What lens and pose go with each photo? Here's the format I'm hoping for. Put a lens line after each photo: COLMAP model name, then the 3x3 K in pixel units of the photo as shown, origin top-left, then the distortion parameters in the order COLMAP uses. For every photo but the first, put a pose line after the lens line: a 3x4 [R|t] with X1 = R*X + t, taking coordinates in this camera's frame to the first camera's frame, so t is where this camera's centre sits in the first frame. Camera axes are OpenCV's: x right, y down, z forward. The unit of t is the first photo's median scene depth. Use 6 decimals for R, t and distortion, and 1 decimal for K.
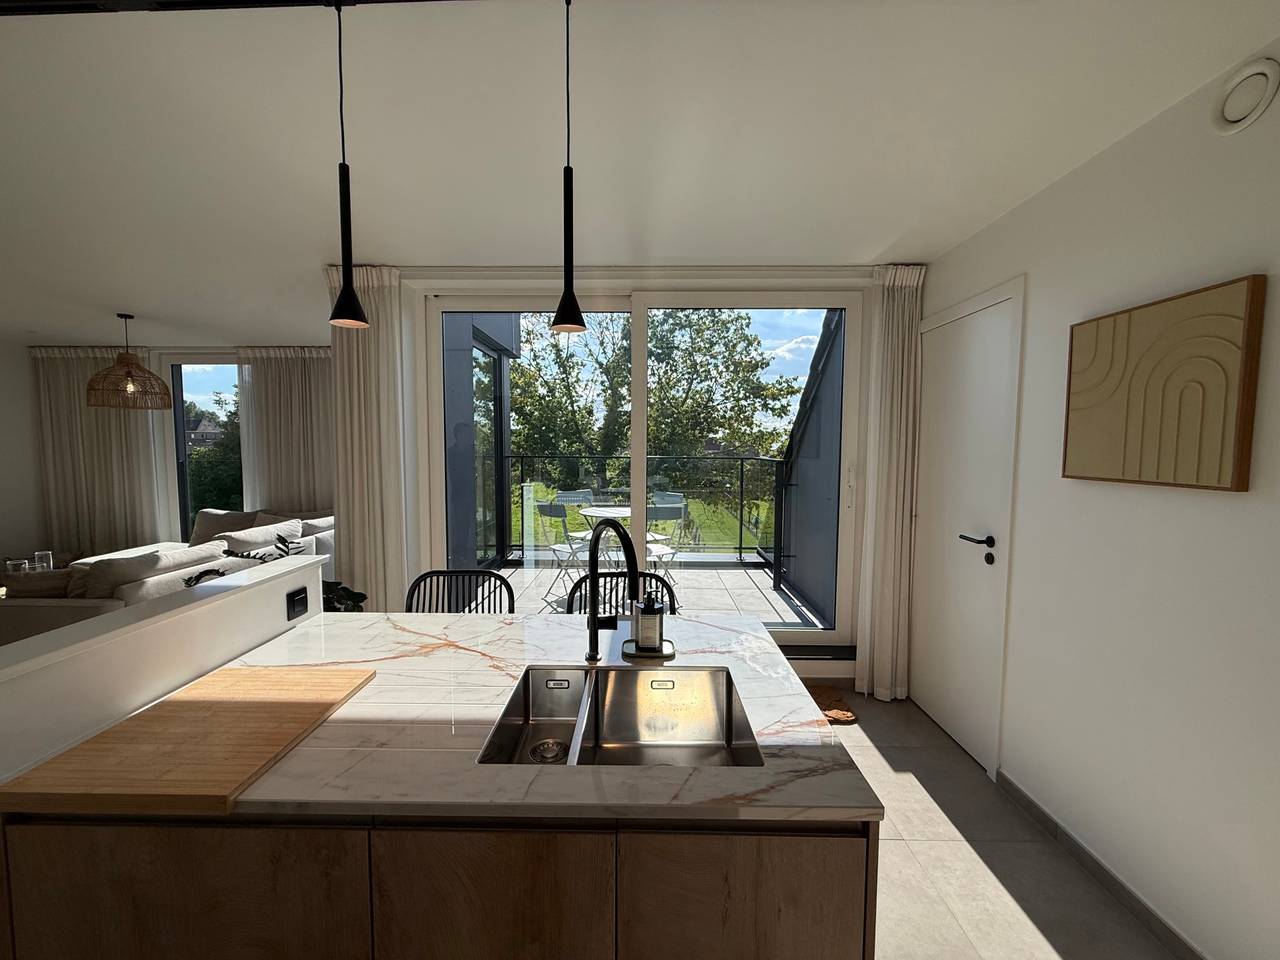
lens RADIAL K [[509.1, 0, 635.4], [0, 509.1, 479.1], [0, 0, 1]] dist [0.000742, -0.000076]
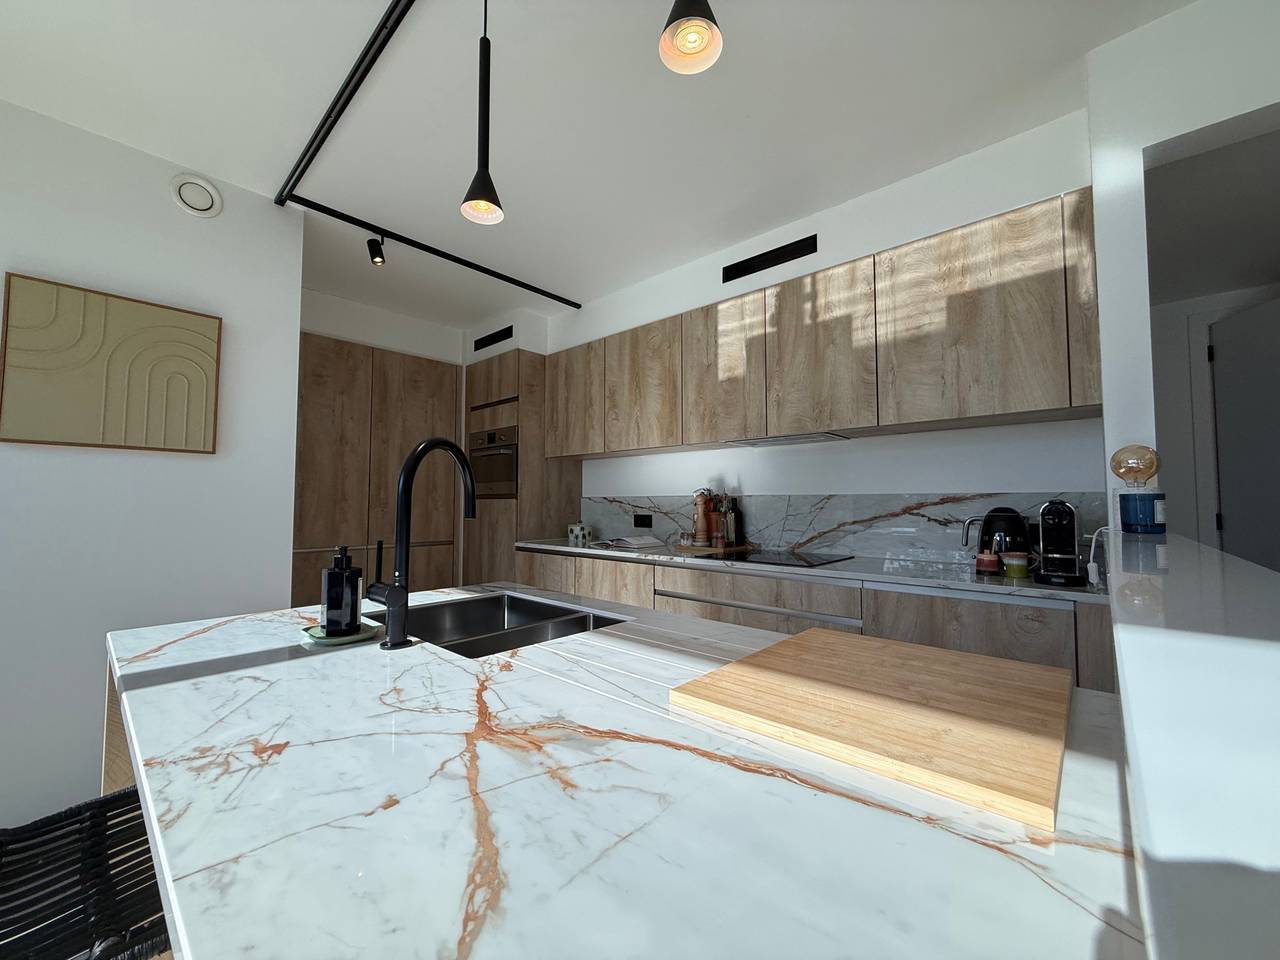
lens RADIAL K [[509.1, 0, 636.3], [0, 509.1, 482.2], [0, 0, 1]] dist [0.000742, -0.000076]
pose [[-0.752784, 0.023623, 0.657843, -0.192484], [0.040082, 0.999146, 0.009988, 0.035653], [-0.657046, 0.033886, -0.753089, 0.326137]]
